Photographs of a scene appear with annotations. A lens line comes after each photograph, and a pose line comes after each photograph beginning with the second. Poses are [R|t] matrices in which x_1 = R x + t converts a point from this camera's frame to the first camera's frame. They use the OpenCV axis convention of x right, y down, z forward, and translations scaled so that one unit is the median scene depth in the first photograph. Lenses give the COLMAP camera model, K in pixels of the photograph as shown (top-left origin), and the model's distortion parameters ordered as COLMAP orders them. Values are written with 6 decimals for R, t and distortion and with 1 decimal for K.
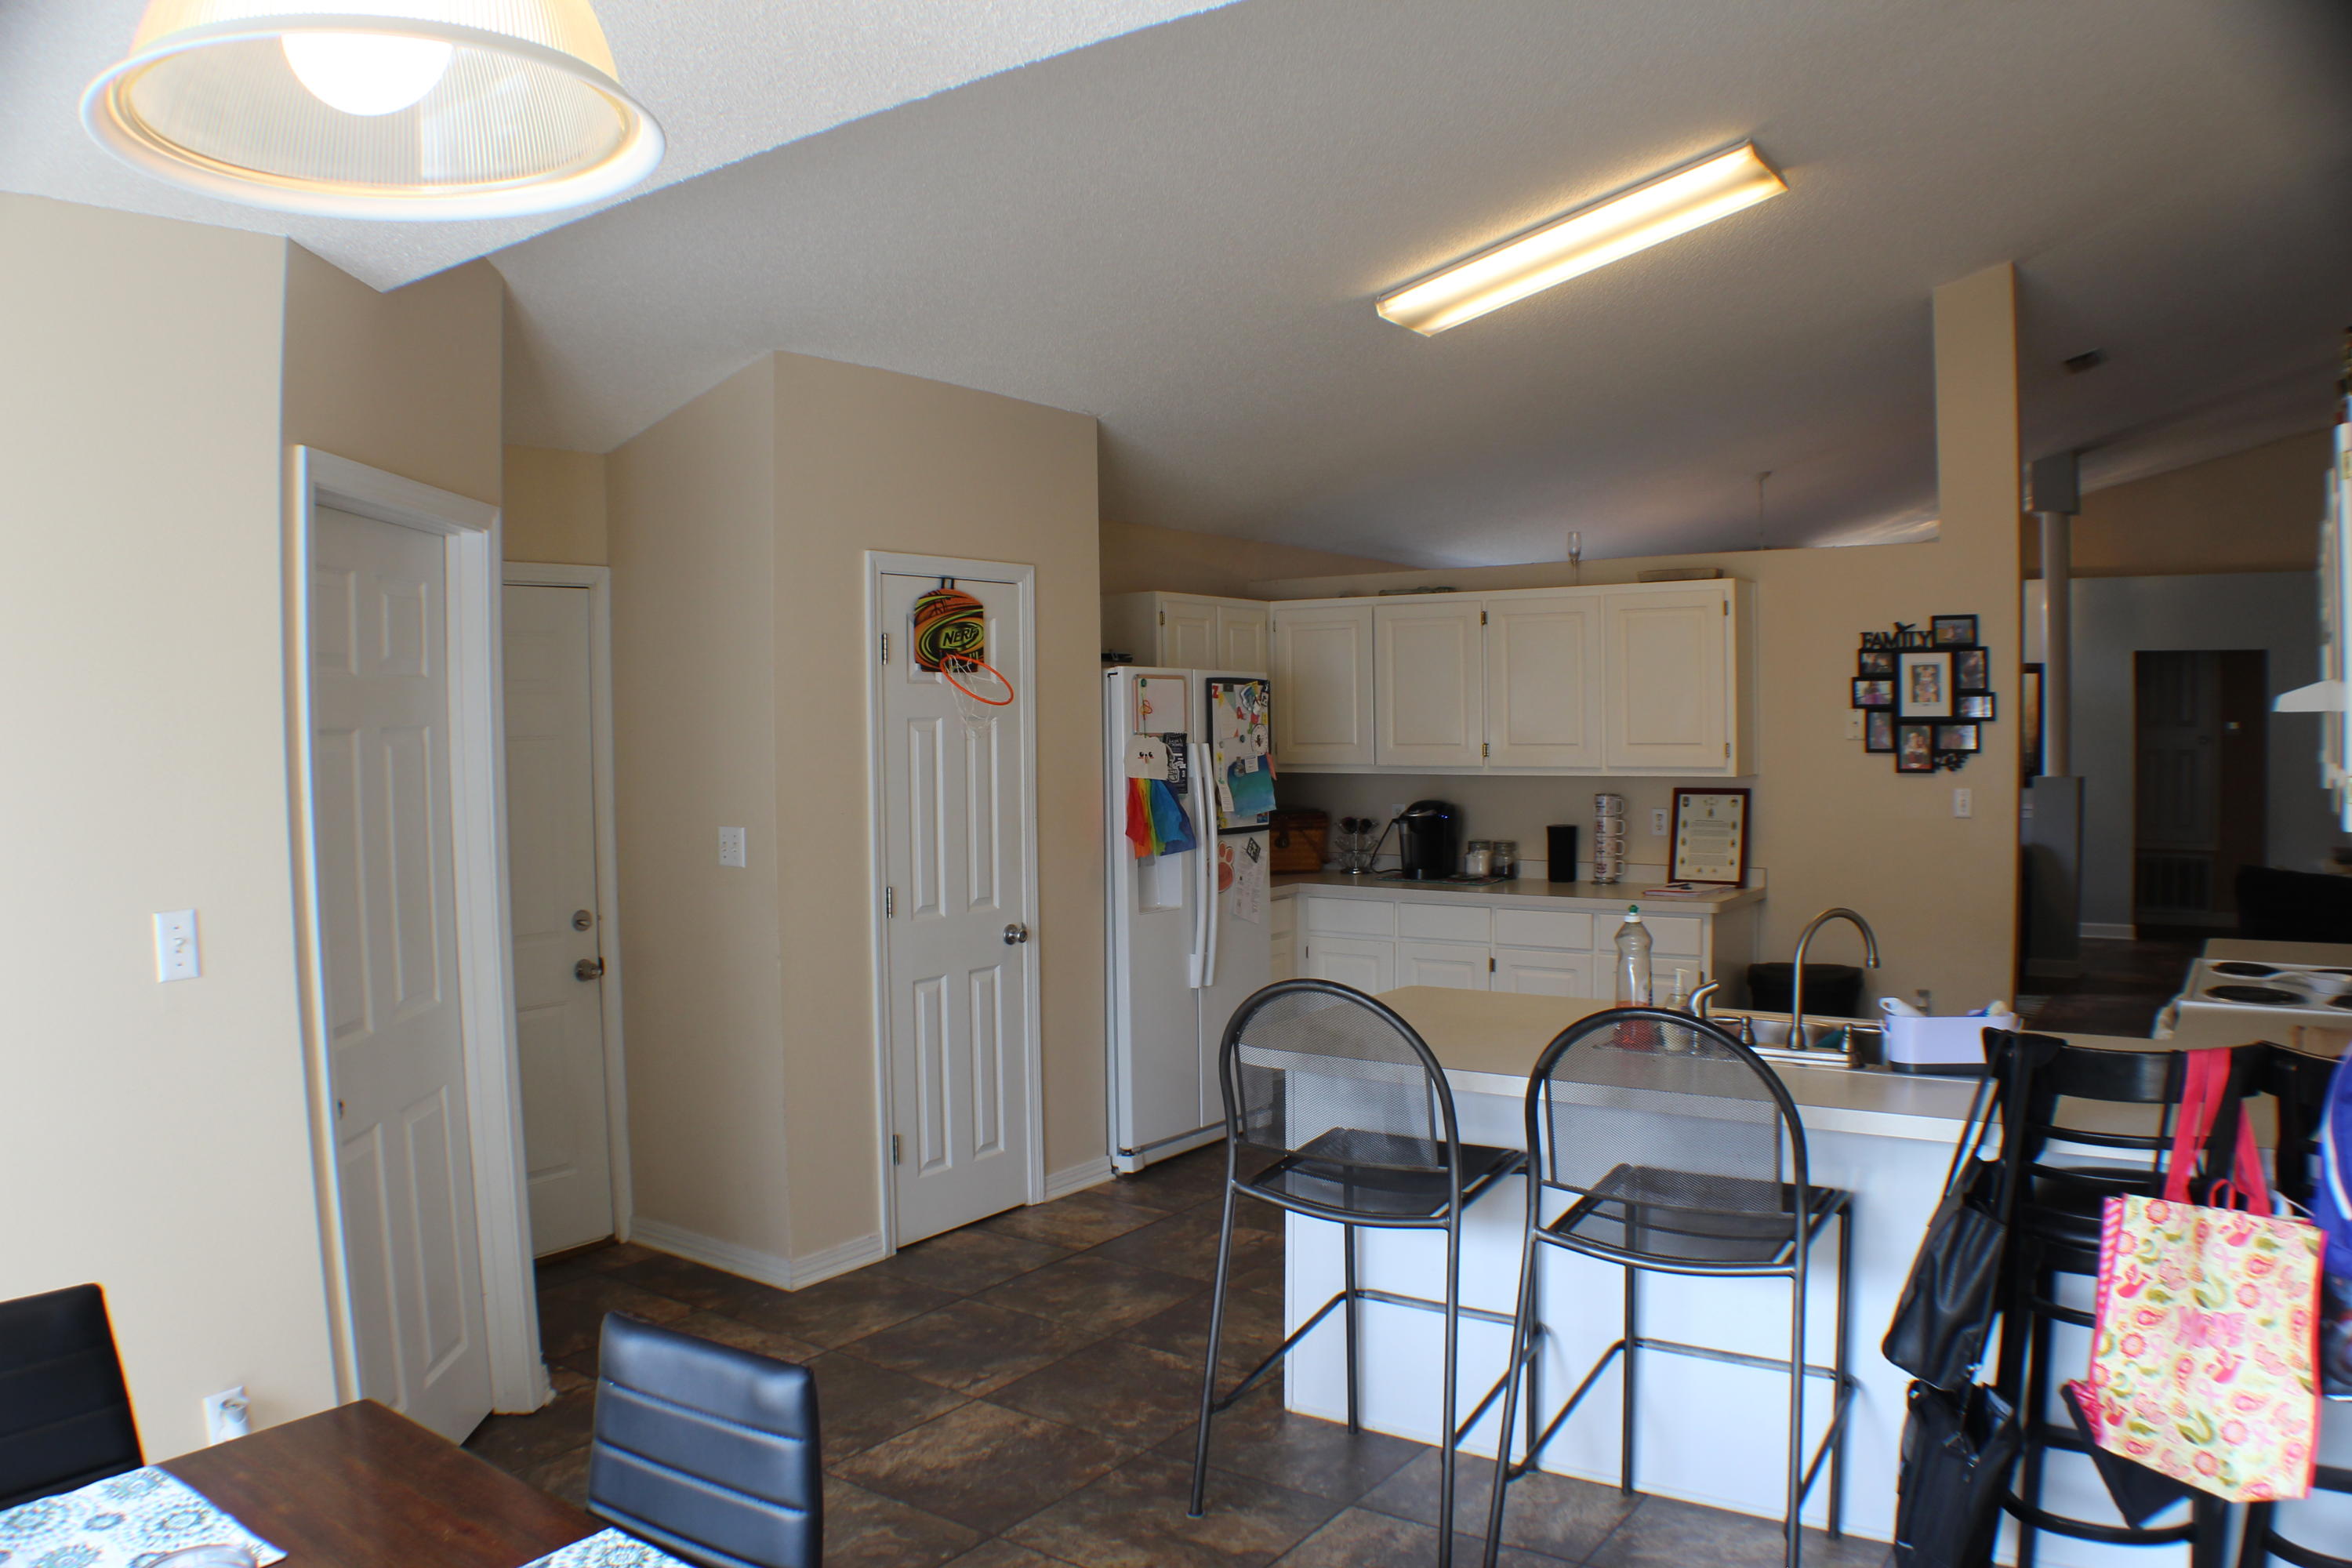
lens RADIAL K [[1717.8, 0, 1176.0], [0, 1717.8, 784.0], [0, 0, 1]] dist [-0.172549, 0.000937]
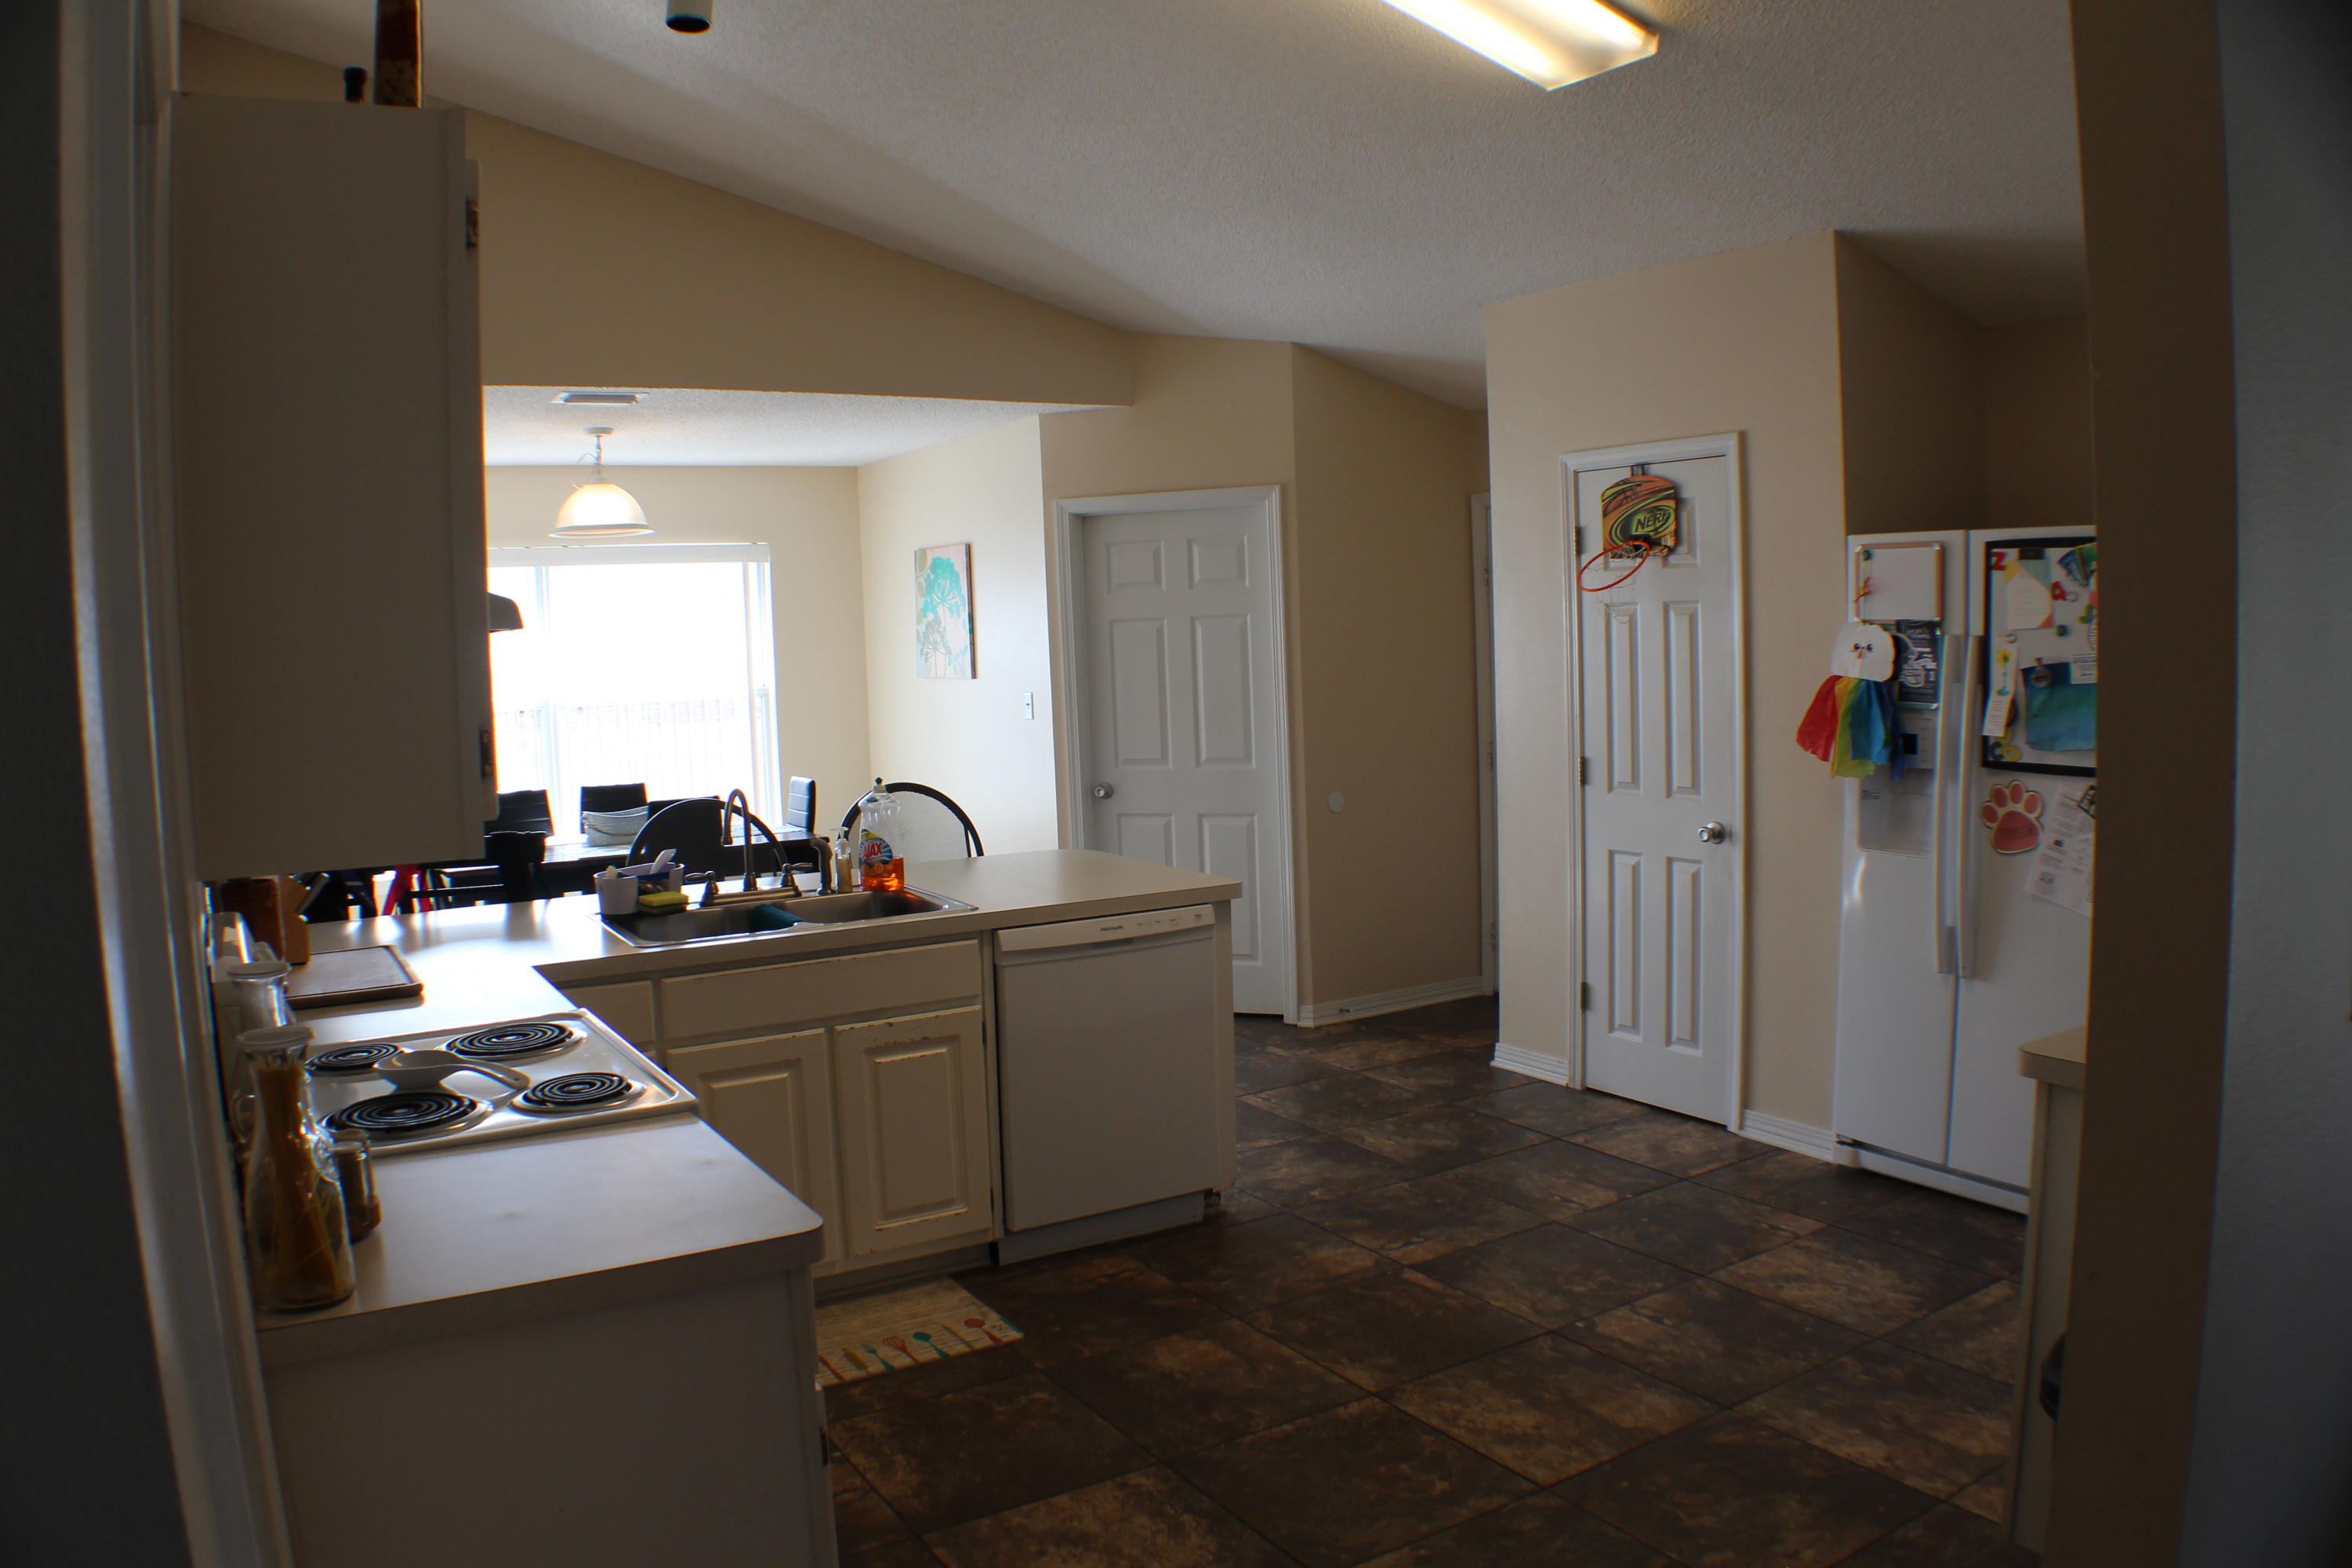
lens RADIAL K [[1717.8, 0, 1176.0], [0, 1717.8, 784.0], [0, 0, 1]] dist [-0.172549, 0.000937]
pose [[-0.382739, 0.106292, -0.917721, 0.858014], [-0.004036, 0.993158, 0.116713, -0.045431], [0.923848, 0.048374, -0.379692, 1.071528]]
